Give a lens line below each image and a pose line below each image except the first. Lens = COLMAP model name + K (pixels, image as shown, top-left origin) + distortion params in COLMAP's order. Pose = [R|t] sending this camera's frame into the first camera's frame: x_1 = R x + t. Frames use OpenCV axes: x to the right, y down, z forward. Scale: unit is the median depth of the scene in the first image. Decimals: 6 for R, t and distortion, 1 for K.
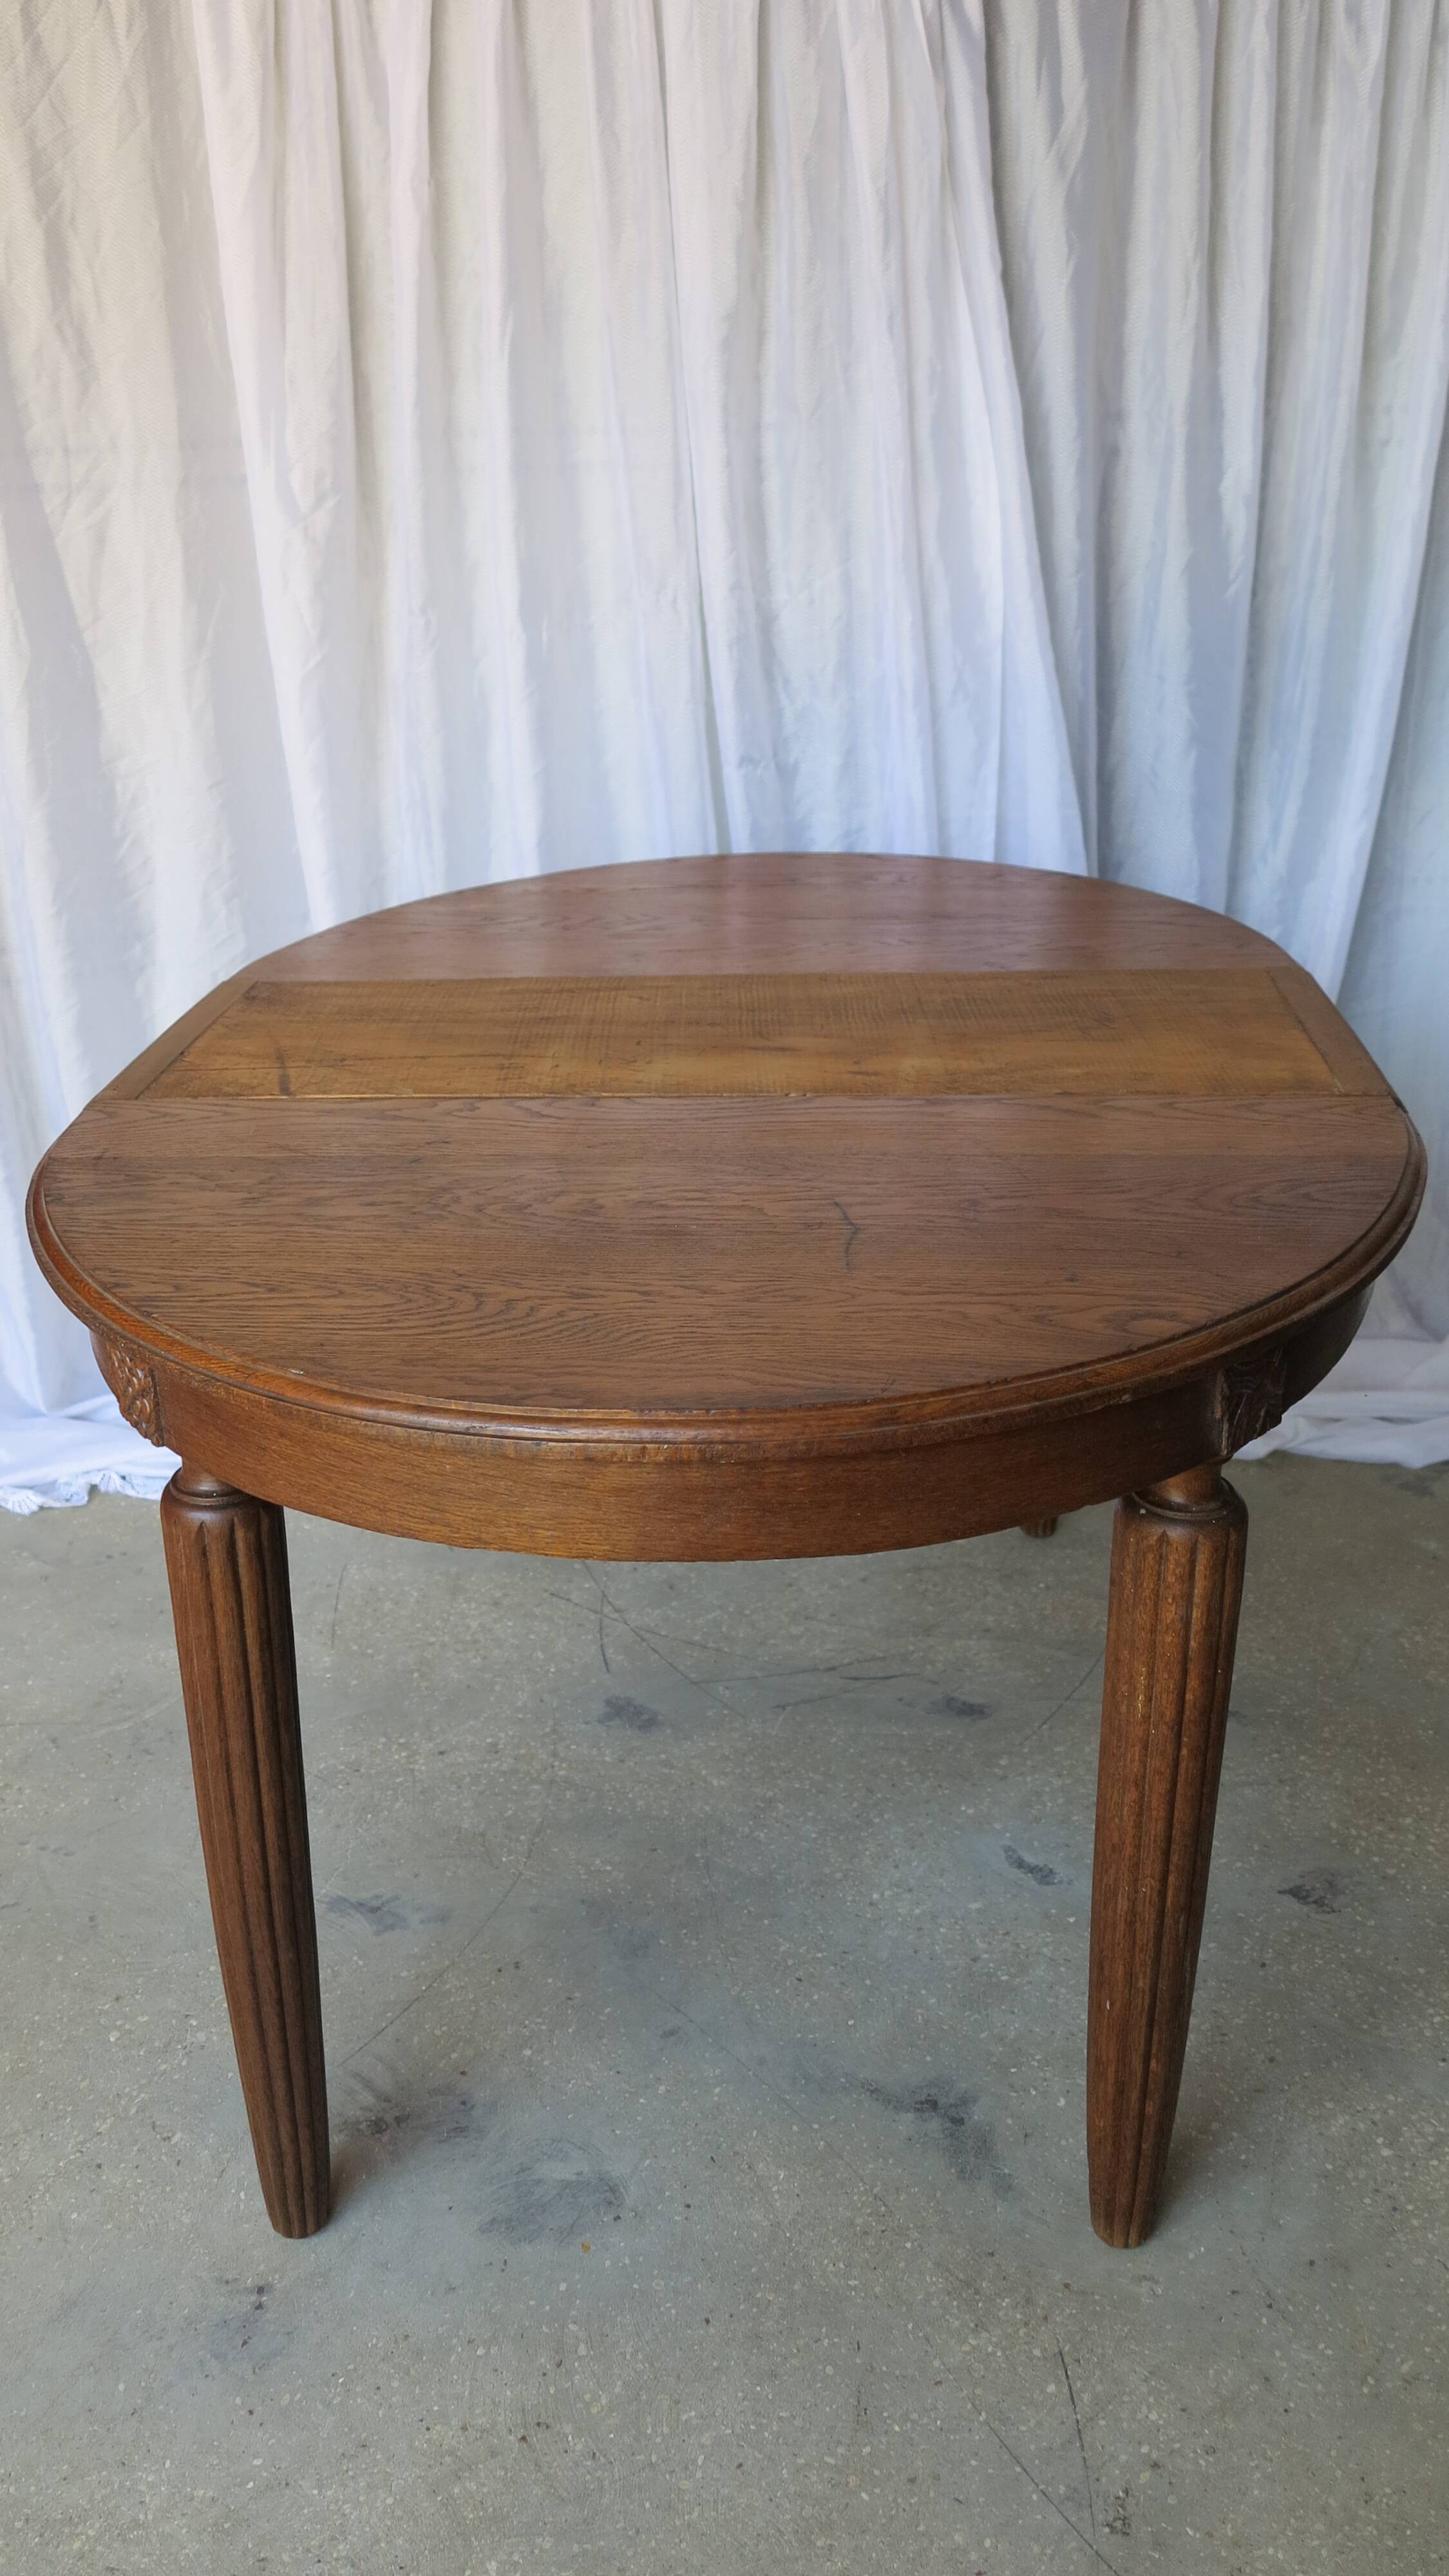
lens RADIAL K [[2107.6, 0, 709.7], [0, 2107.6, 1277.5], [0, 0, 1]] dist [-0.043836, 0.016752]
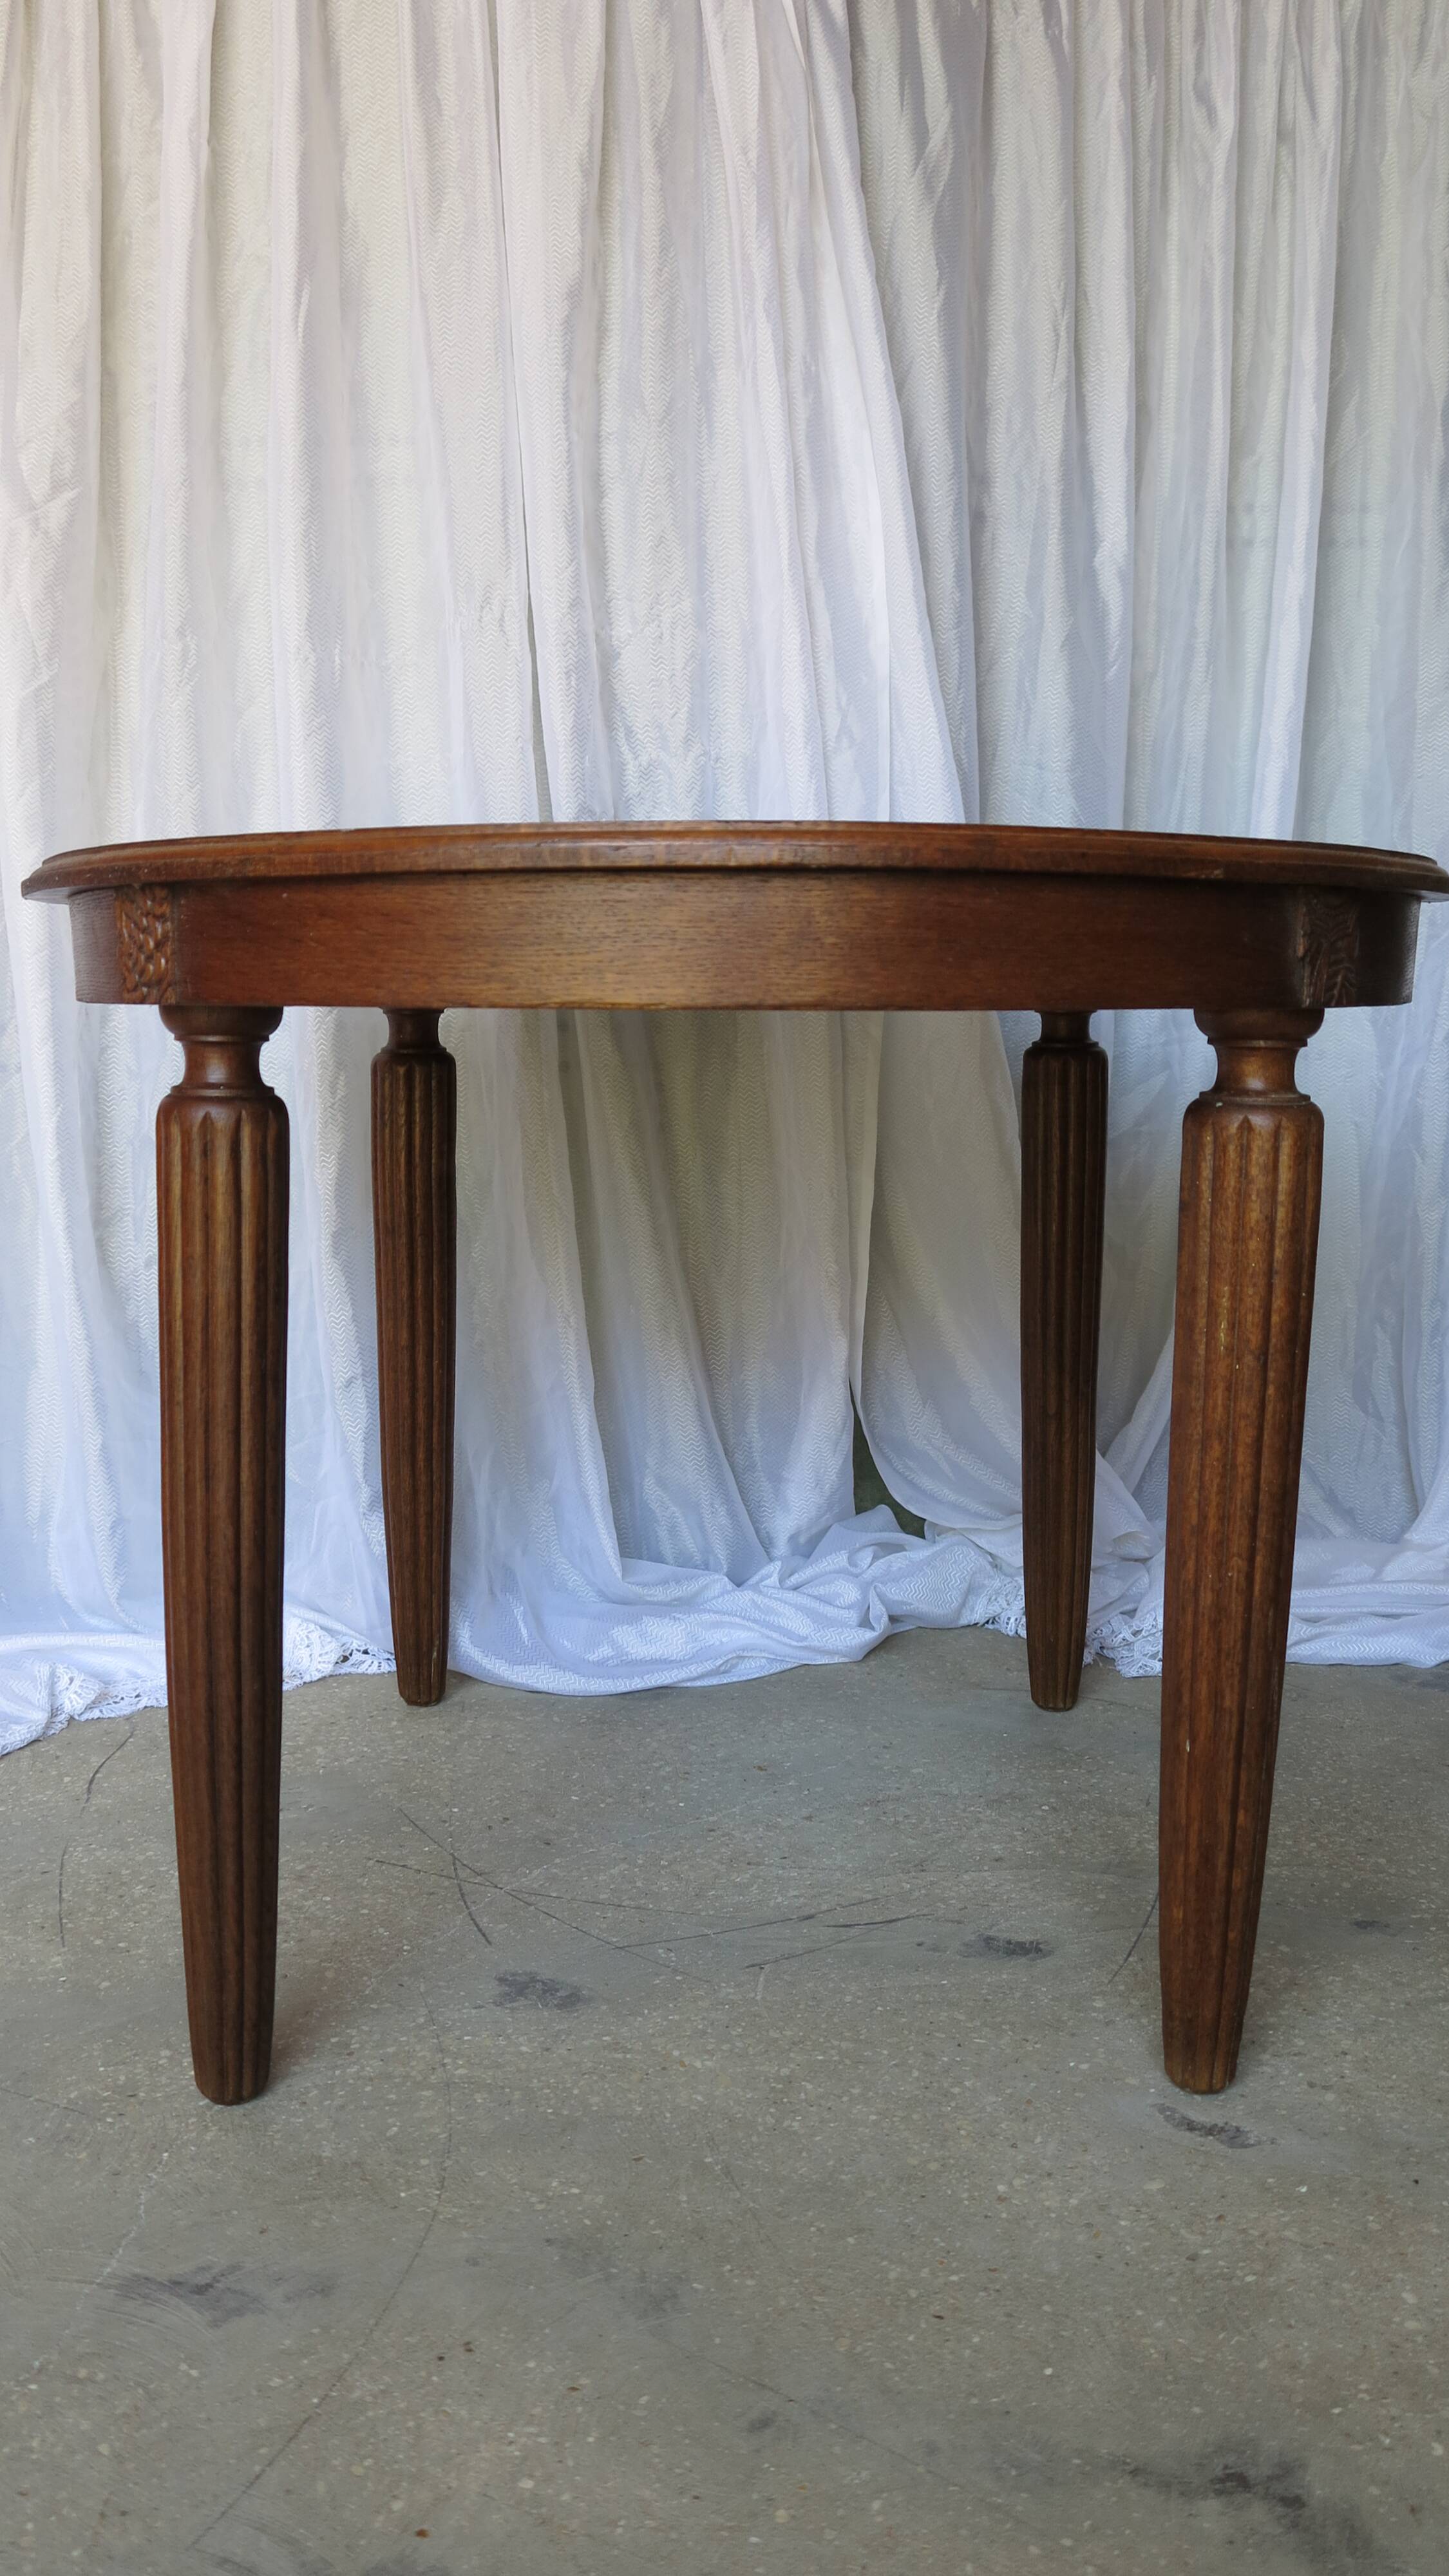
lens RADIAL K [[2107.6, 0, 705.9], [0, 2107.6, 1289.4], [0, 0, 1]] dist [-0.043836, 0.016752]
pose [[0.978840, -0.004358, 0.204580, -0.123571], [0.054671, 0.968999, -0.240938, 0.156766], [-0.197188, 0.247025, 0.948734, 0.302743]]
